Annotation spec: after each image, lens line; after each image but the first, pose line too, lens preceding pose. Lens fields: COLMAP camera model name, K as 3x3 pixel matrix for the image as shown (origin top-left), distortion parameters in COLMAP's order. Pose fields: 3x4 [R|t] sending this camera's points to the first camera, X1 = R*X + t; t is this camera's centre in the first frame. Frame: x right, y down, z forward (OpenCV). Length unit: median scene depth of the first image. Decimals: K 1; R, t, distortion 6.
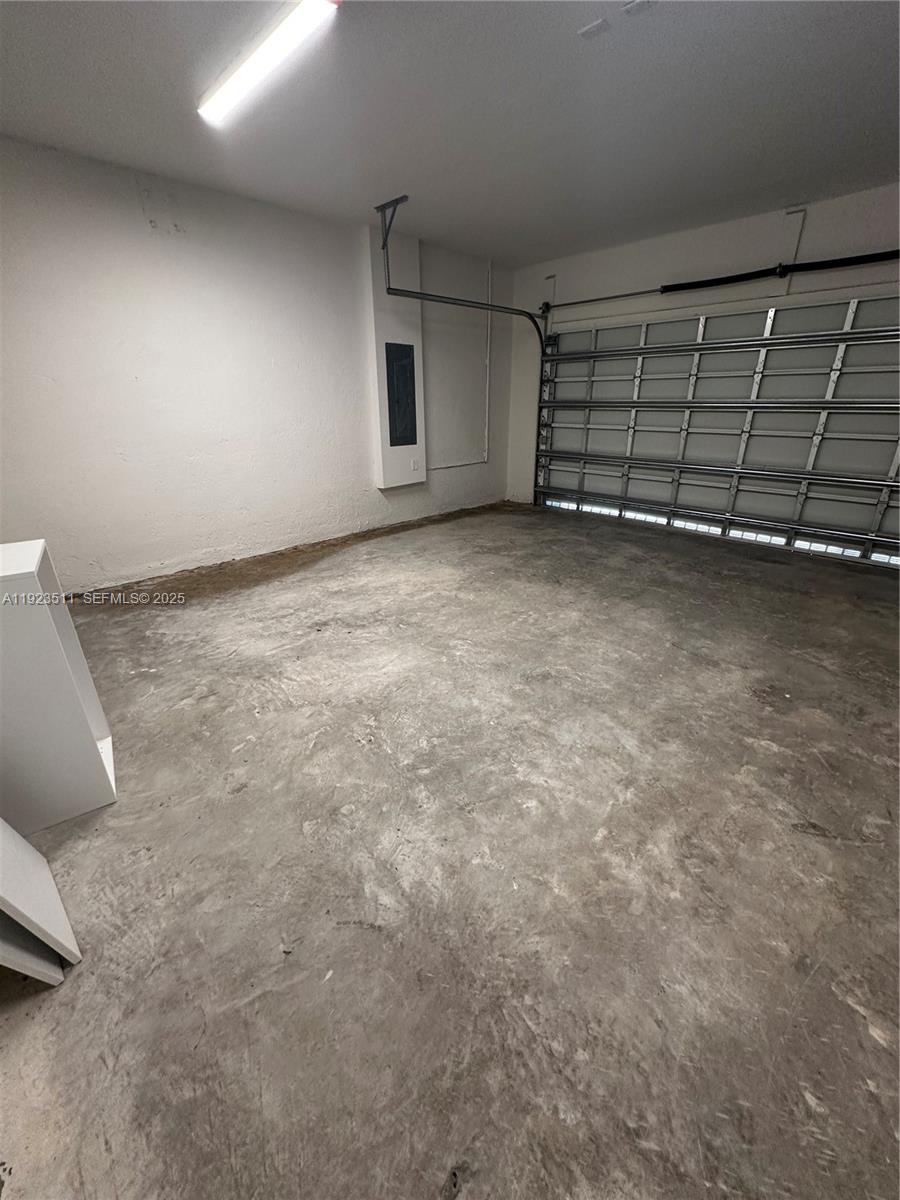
lens RADIAL K [[479.3, 0, 450.7], [0, 479.3, 599.5], [0, 0, 1]] dist [-0.003980, 0.001149]
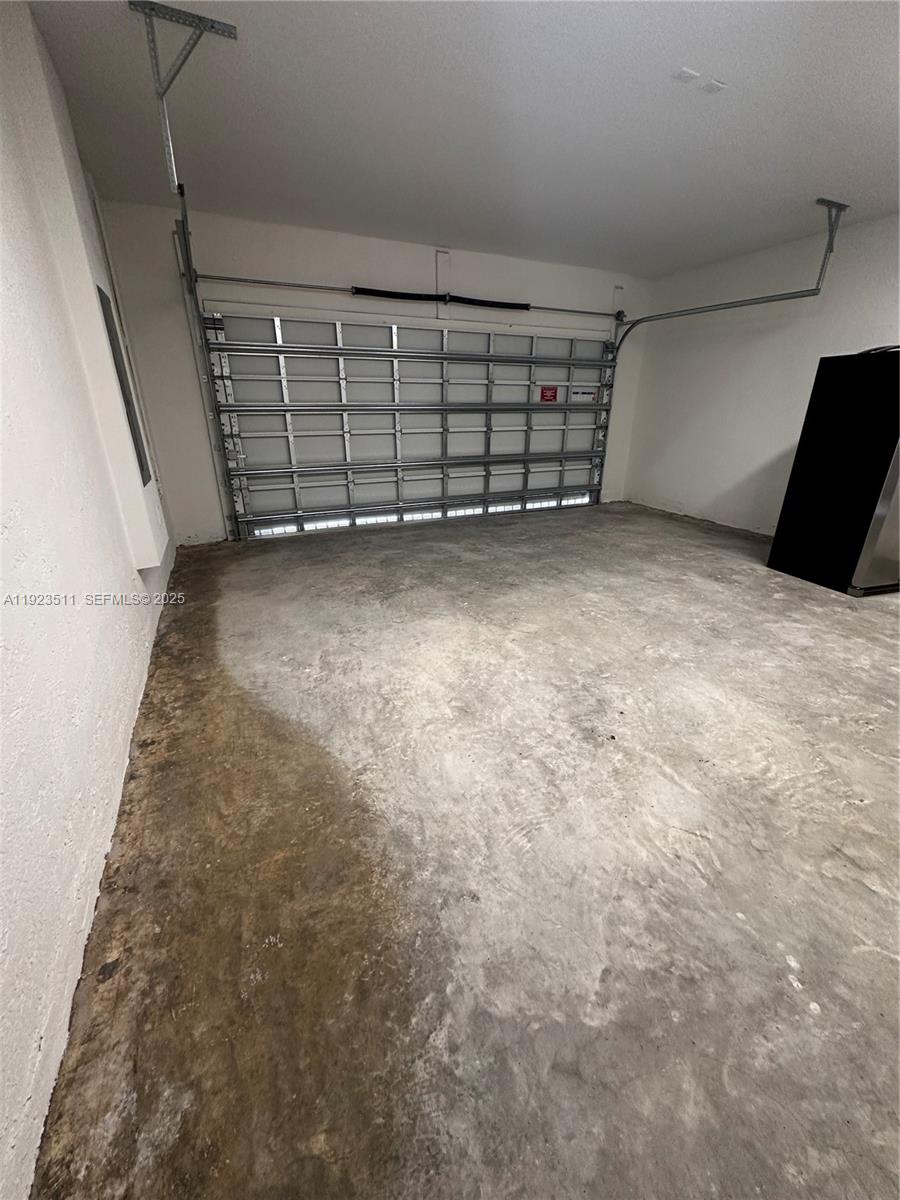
lens RADIAL K [[479.3, 0, 448.9], [0, 479.3, 598.8], [0, 0, 1]] dist [-0.003980, 0.001149]
pose [[0.341835, -0.349029, 0.872541, -0.775764], [0.359318, 0.906467, 0.221830, -0.307019], [-0.868354, 0.237691, 0.435274, 0.759034]]
